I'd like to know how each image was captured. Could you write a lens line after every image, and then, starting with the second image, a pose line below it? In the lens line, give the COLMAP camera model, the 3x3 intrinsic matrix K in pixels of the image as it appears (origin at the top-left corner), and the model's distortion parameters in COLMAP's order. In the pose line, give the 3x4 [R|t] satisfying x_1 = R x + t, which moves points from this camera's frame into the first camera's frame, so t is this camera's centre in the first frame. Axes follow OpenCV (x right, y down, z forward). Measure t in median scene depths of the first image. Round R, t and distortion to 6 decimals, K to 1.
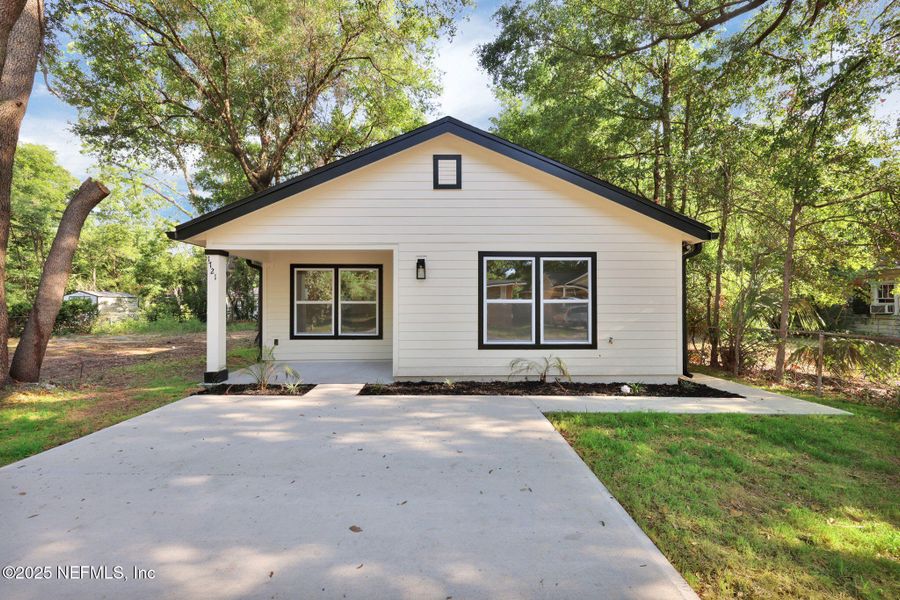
lens RADIAL K [[366.8, 0, 451.6], [0, 366.8, 303.6], [0, 0, 1]] dist [0.000616, 0.000156]
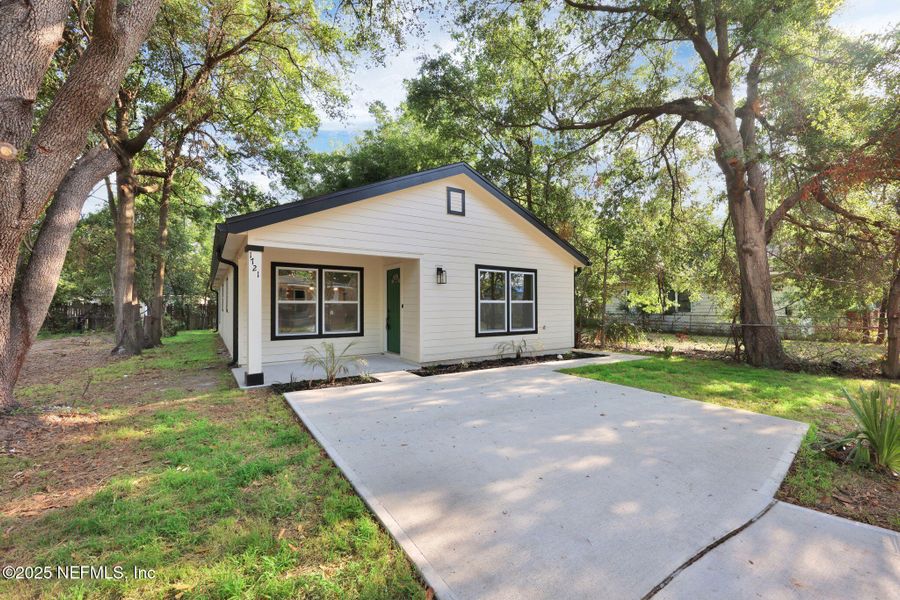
lens RADIAL K [[366.8, 0, 451.6], [0, 366.8, 303.6], [0, 0, 1]] dist [0.000616, 0.000156]
pose [[0.840228, 0.002418, 0.542228, -0.724633], [-0.000310, 0.999992, -0.003979, 0.006417], [-0.542233, 0.003175, 0.840222, -0.079582]]
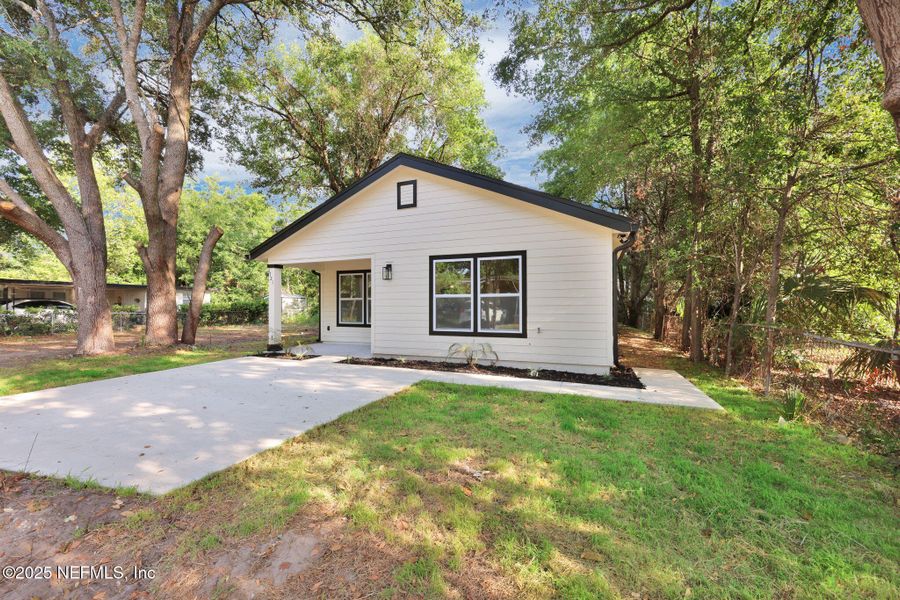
lens RADIAL K [[371.7, 0, 447.6], [0, 371.7, 303.6], [0, 0, 1]] dist [0.001572, 0.000348]
pose [[0.914566, -0.004828, -0.404409, 0.633626], [0.006127, 0.999979, 0.001918, 0.016727], [0.404391, -0.004232, 0.914576, -0.121190]]
